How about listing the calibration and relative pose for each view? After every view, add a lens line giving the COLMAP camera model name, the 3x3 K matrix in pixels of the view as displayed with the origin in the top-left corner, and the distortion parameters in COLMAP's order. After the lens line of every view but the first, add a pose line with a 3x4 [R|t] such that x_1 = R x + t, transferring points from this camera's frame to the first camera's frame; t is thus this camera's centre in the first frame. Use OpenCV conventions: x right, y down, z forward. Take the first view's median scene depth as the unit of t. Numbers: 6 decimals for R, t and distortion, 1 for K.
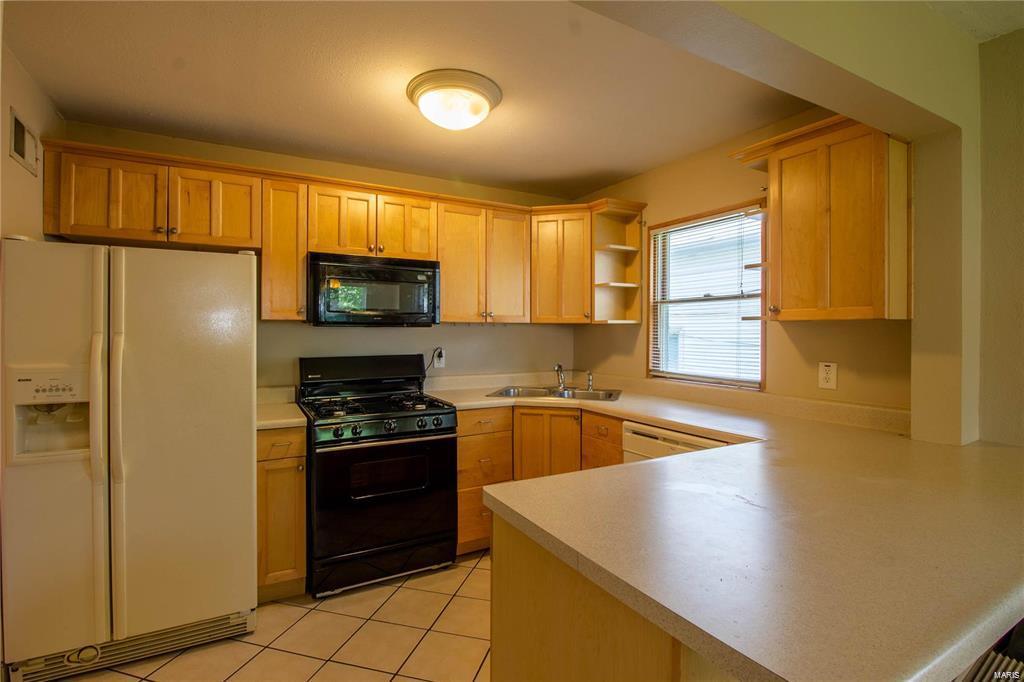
lens RADIAL K [[498.8, 0, 509.8], [0, 498.8, 330.2], [0, 0, 1]] dist [0.001756, 0.000194]
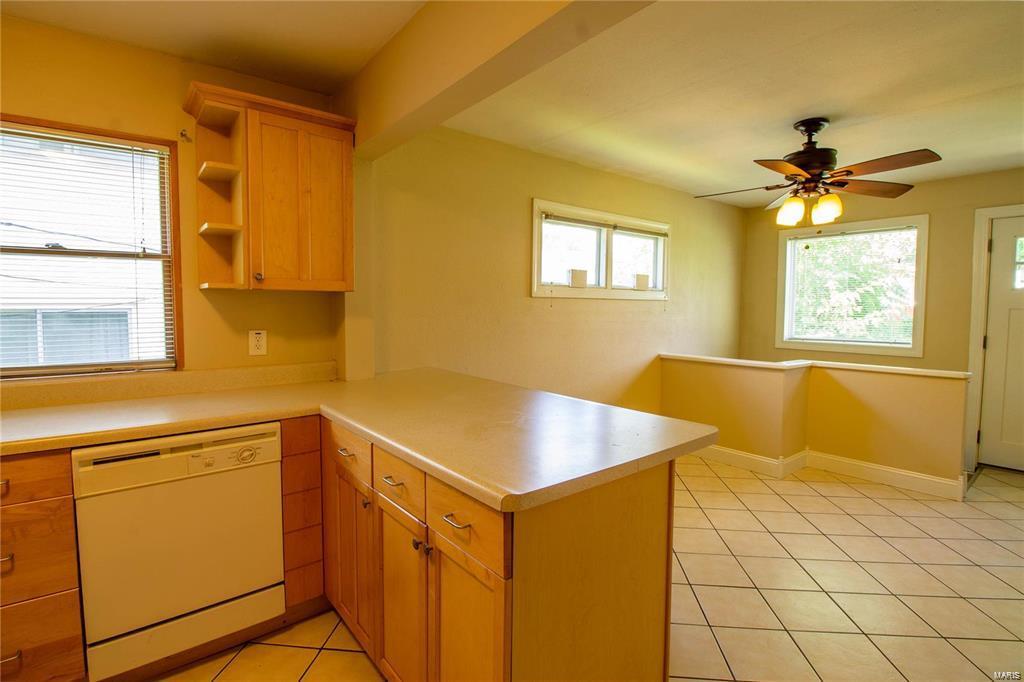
lens RADIAL K [[498.8, 0, 509.8], [0, 498.8, 330.2], [0, 0, 1]] dist [0.001756, 0.000194]
pose [[-0.160881, -0.057290, 0.985310, -0.438673], [-0.006654, 0.998354, 0.056962, 0.001095], [-0.986951, 0.002607, -0.160997, 0.590540]]
